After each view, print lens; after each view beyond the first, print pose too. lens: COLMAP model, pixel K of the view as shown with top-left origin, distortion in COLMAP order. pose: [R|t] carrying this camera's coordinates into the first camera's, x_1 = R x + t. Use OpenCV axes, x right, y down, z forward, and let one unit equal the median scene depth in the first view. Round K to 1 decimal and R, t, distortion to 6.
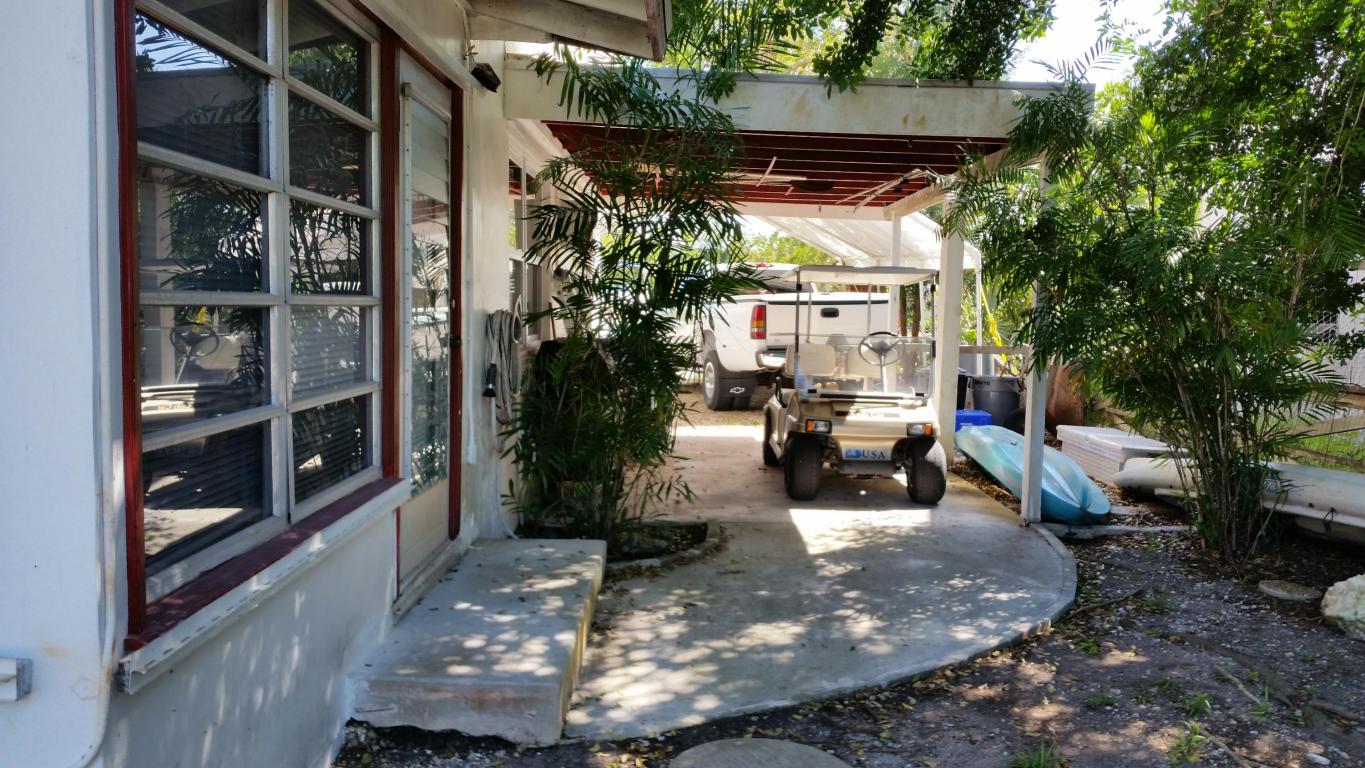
lens RADIAL K [[1106.1, 0, 722.7], [0, 1106.1, 390.8], [0, 0, 1]] dist [-0.033519, -0.006870]
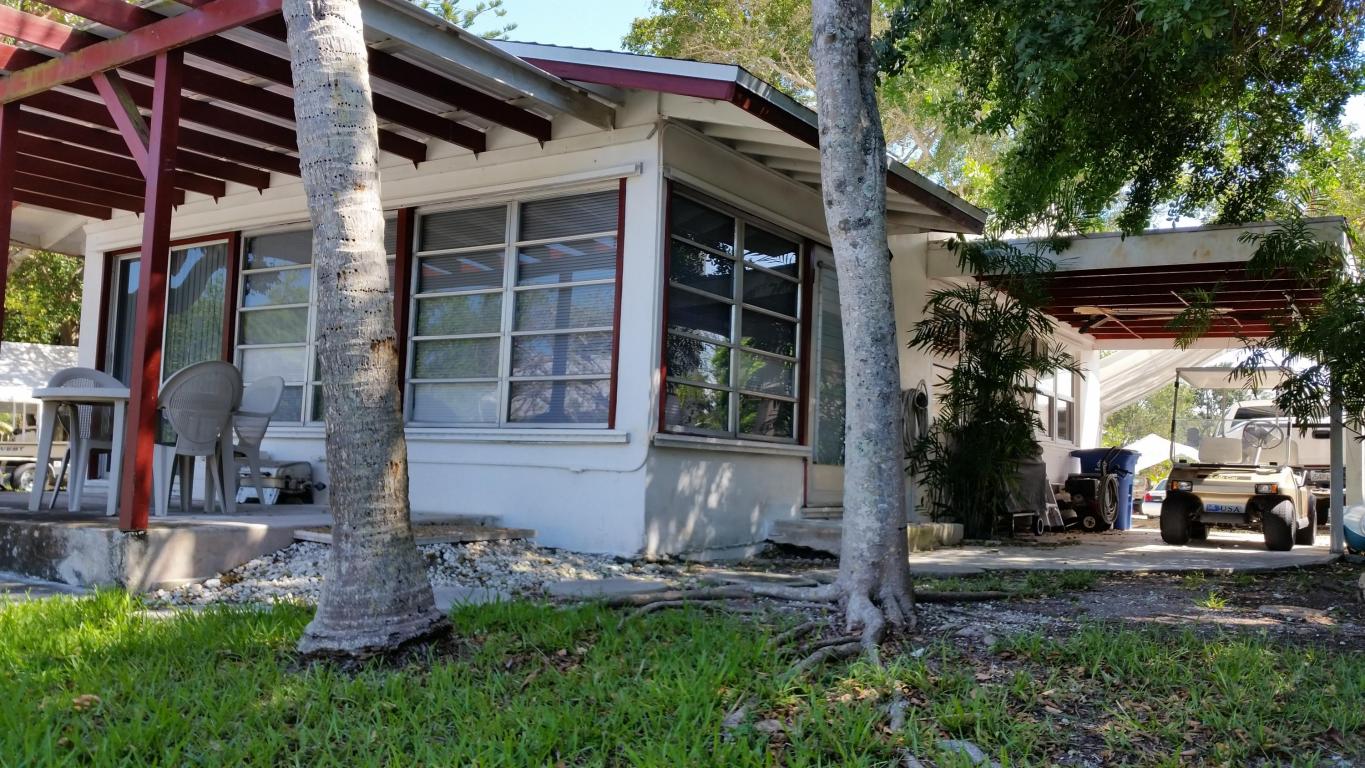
lens RADIAL K [[1106.1, 0, 722.7], [0, 1106.1, 390.8], [0, 0, 1]] dist [-0.033519, -0.006870]
pose [[0.832277, -0.041832, -0.552779, 0.457634], [-0.053344, 0.986478, -0.154969, 0.194438], [0.551787, 0.158465, 0.818792, -0.507210]]
